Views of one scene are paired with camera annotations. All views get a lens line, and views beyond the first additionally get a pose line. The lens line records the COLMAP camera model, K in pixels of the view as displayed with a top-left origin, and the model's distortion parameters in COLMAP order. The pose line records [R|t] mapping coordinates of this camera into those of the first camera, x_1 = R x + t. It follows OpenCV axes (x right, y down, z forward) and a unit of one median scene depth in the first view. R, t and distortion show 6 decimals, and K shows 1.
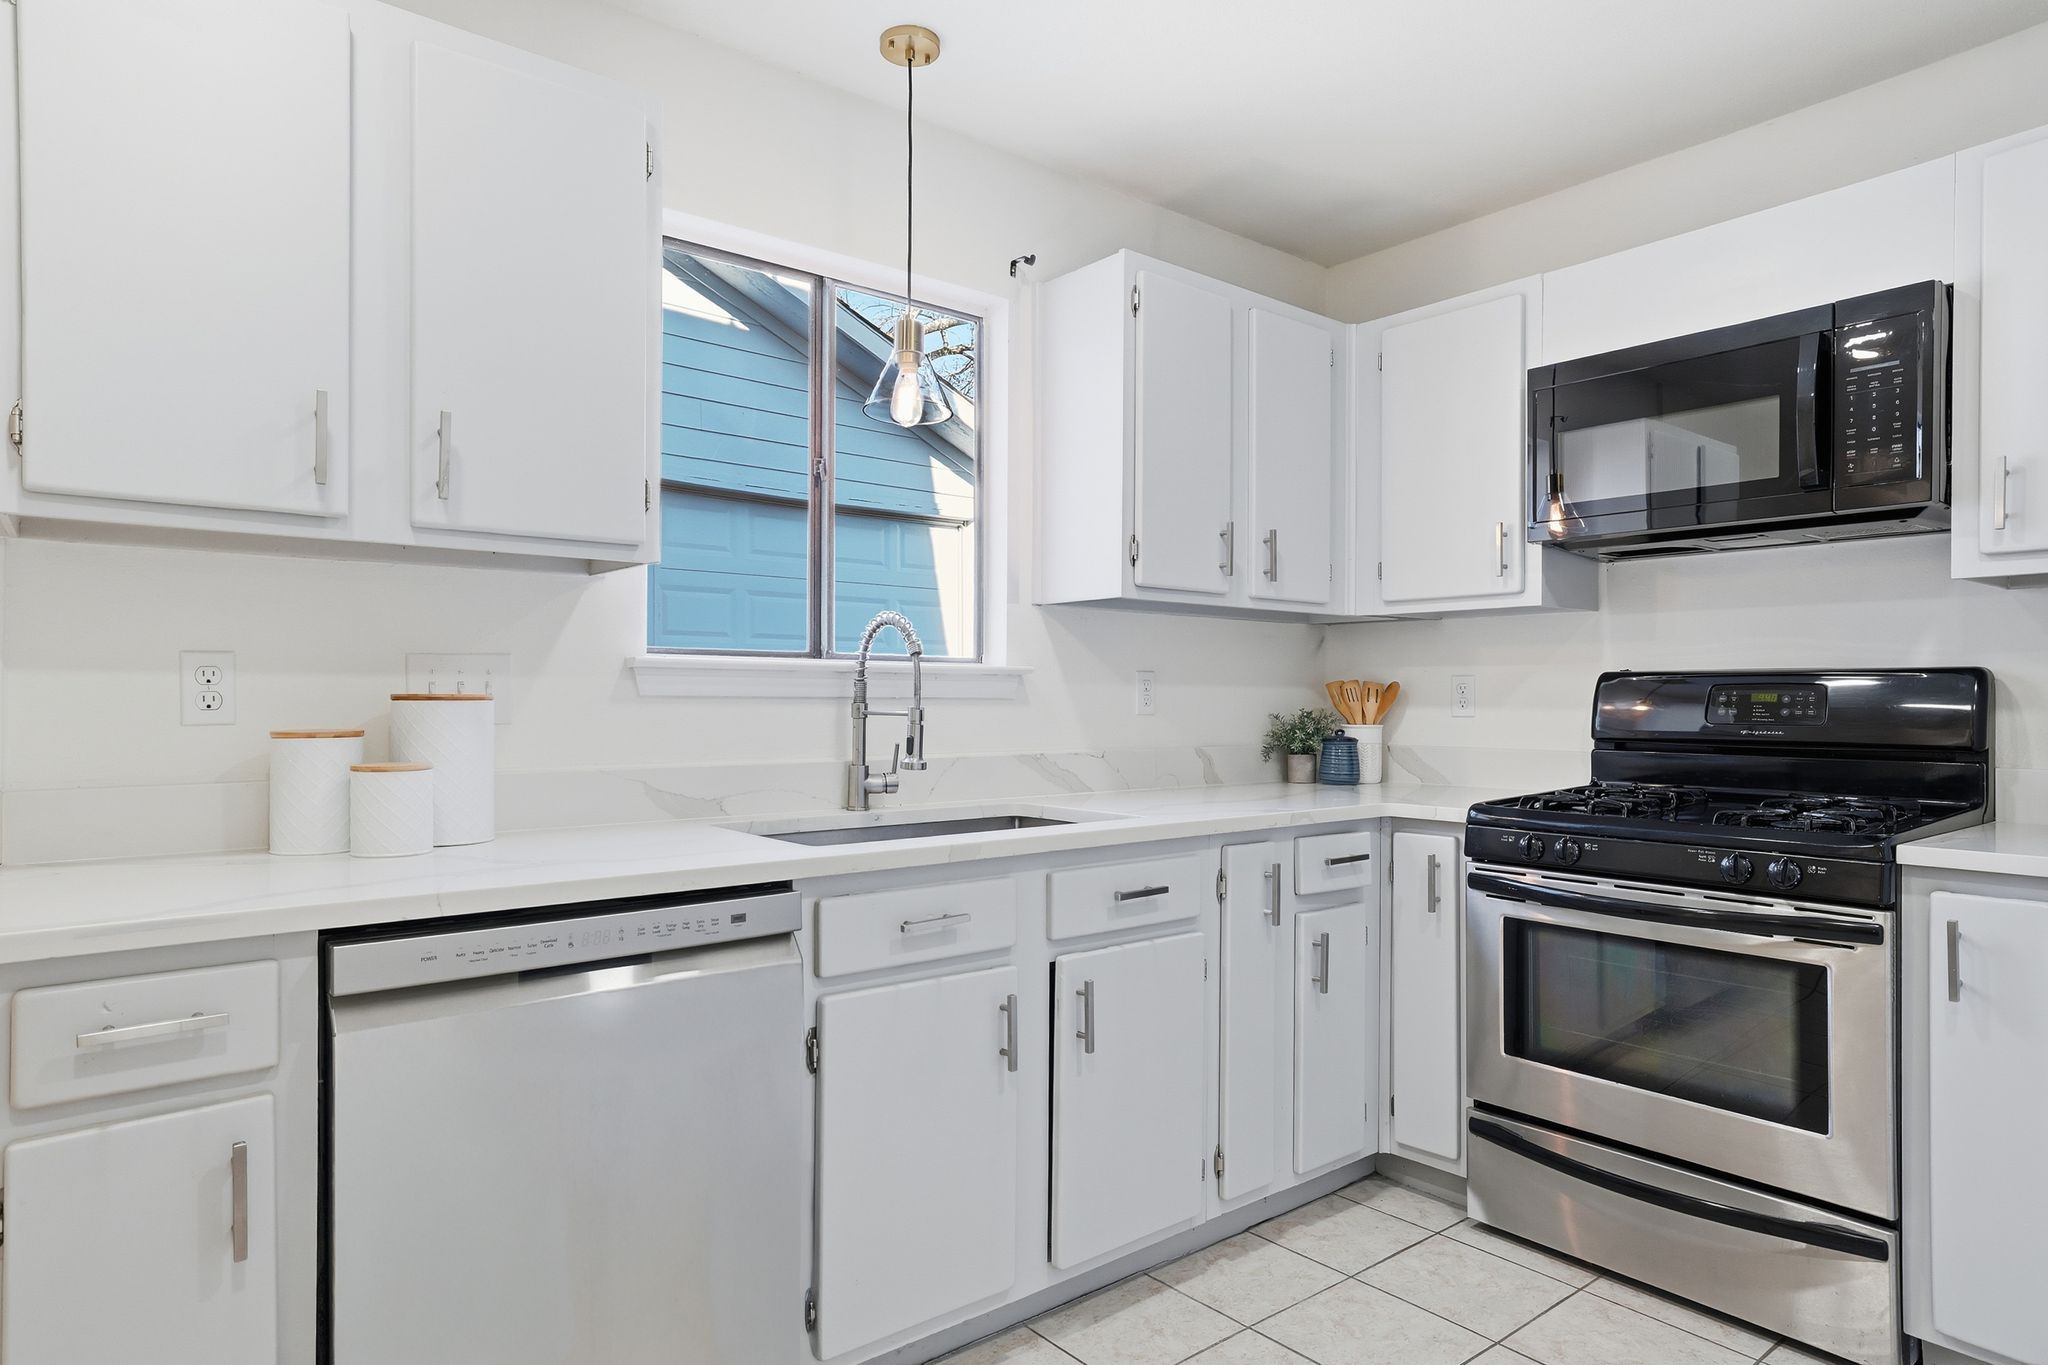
lens RADIAL K [[1214.5, 0, 1034.5], [0, 1214.5, 686.7], [0, 0, 1]] dist [-0.001722, 0.017423]
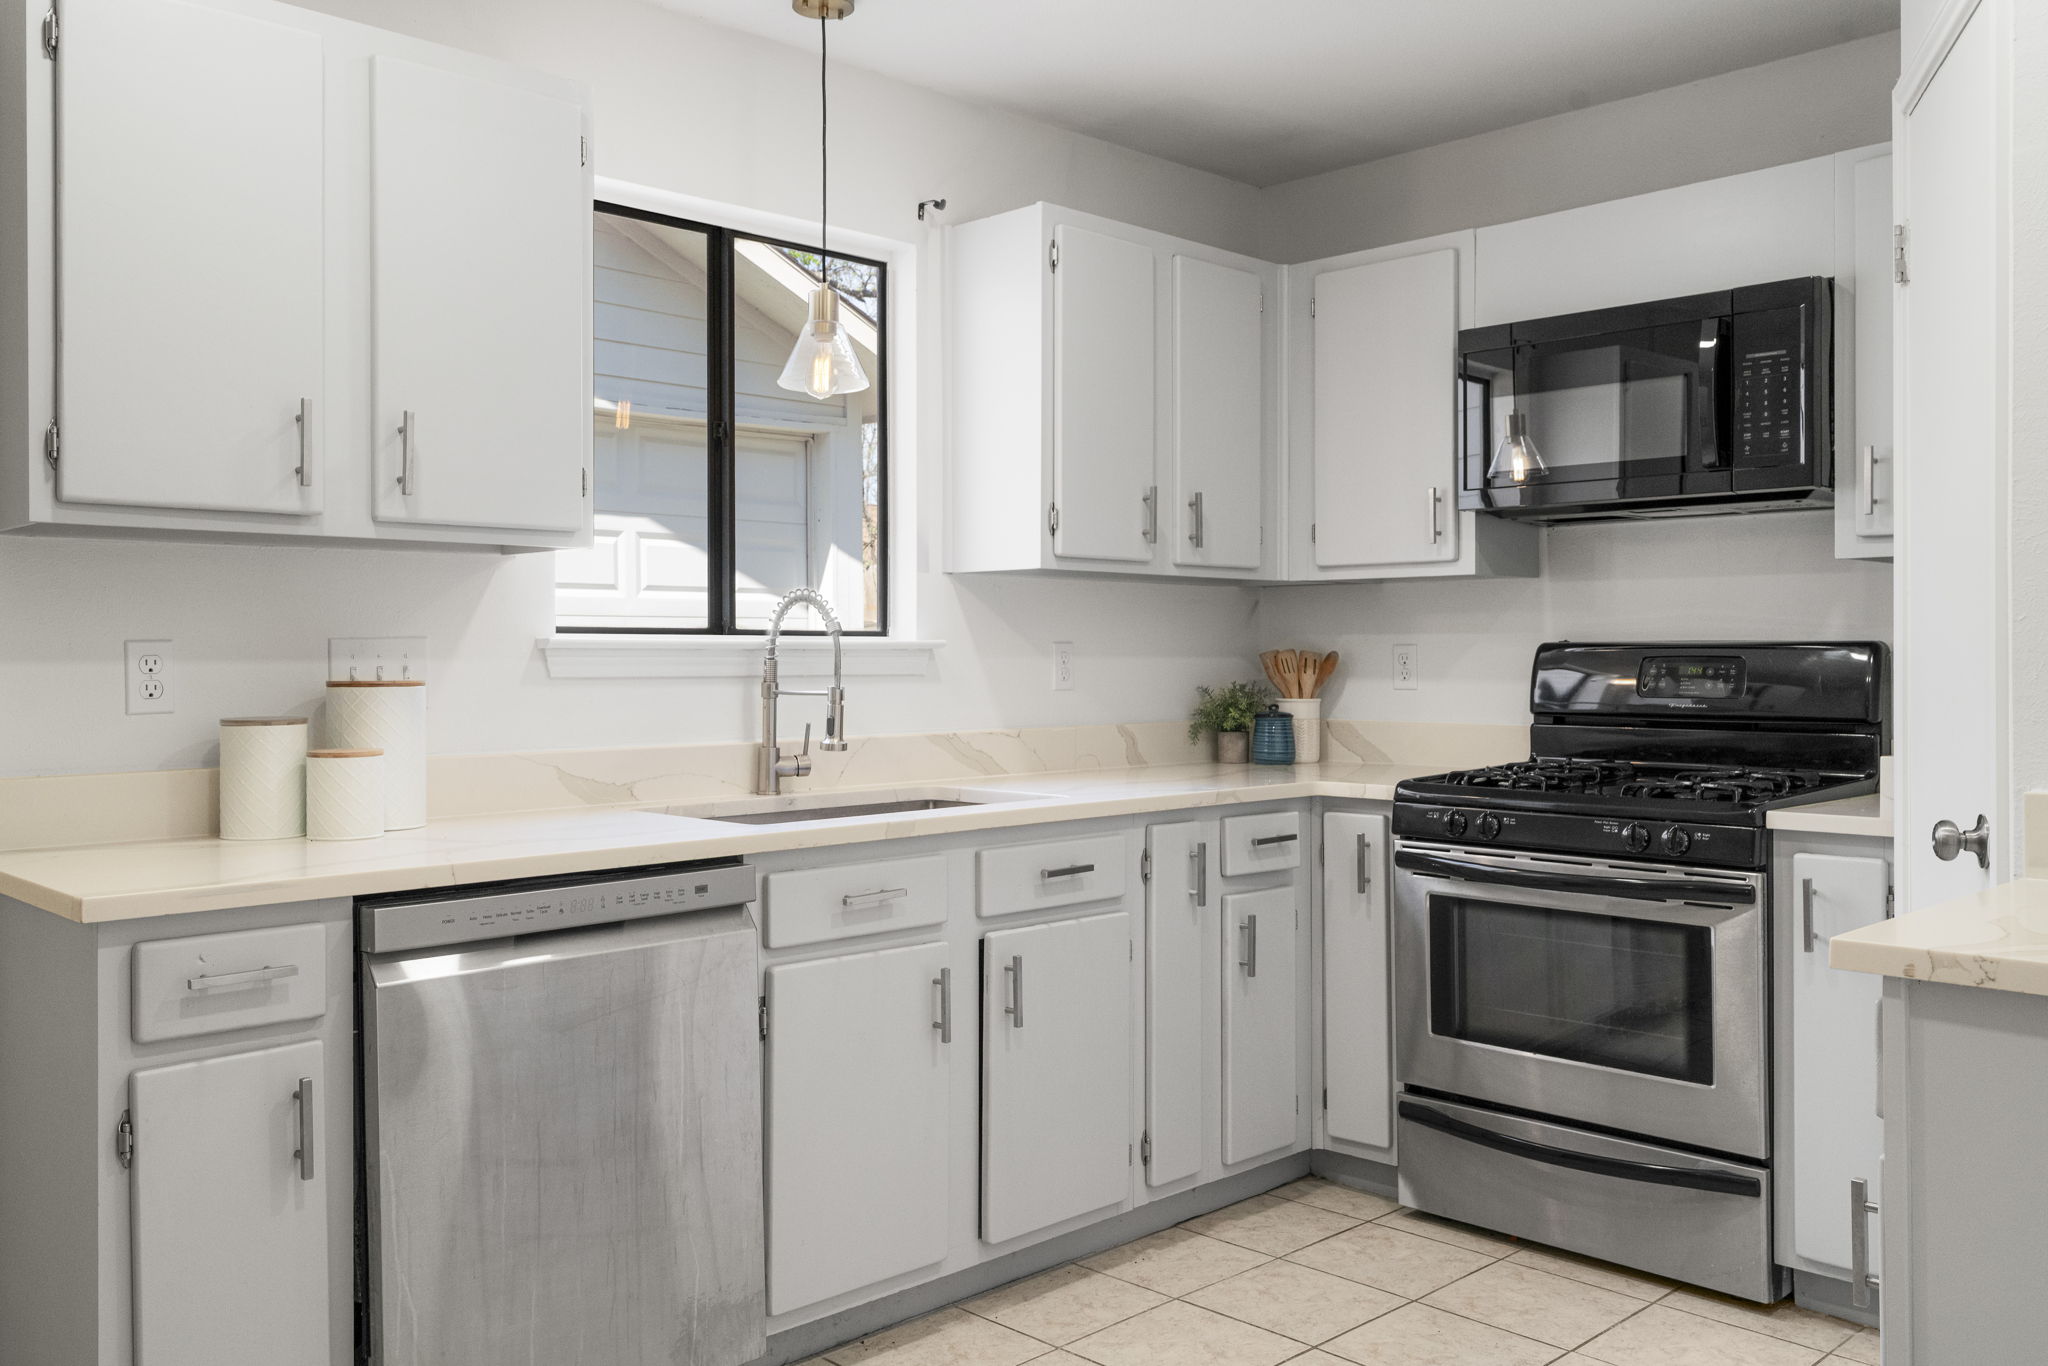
lens RADIAL K [[1716.3, 0, 1027.6], [0, 1716.3, 626.6], [0, 0, 1]] dist [0.053311, -0.002889]
pose [[0.996400, -0.004297, 0.084666, -0.060753], [0.004938, 0.999961, -0.007353, -0.020861], [-0.084631, 0.007744, 0.996382, -0.391903]]
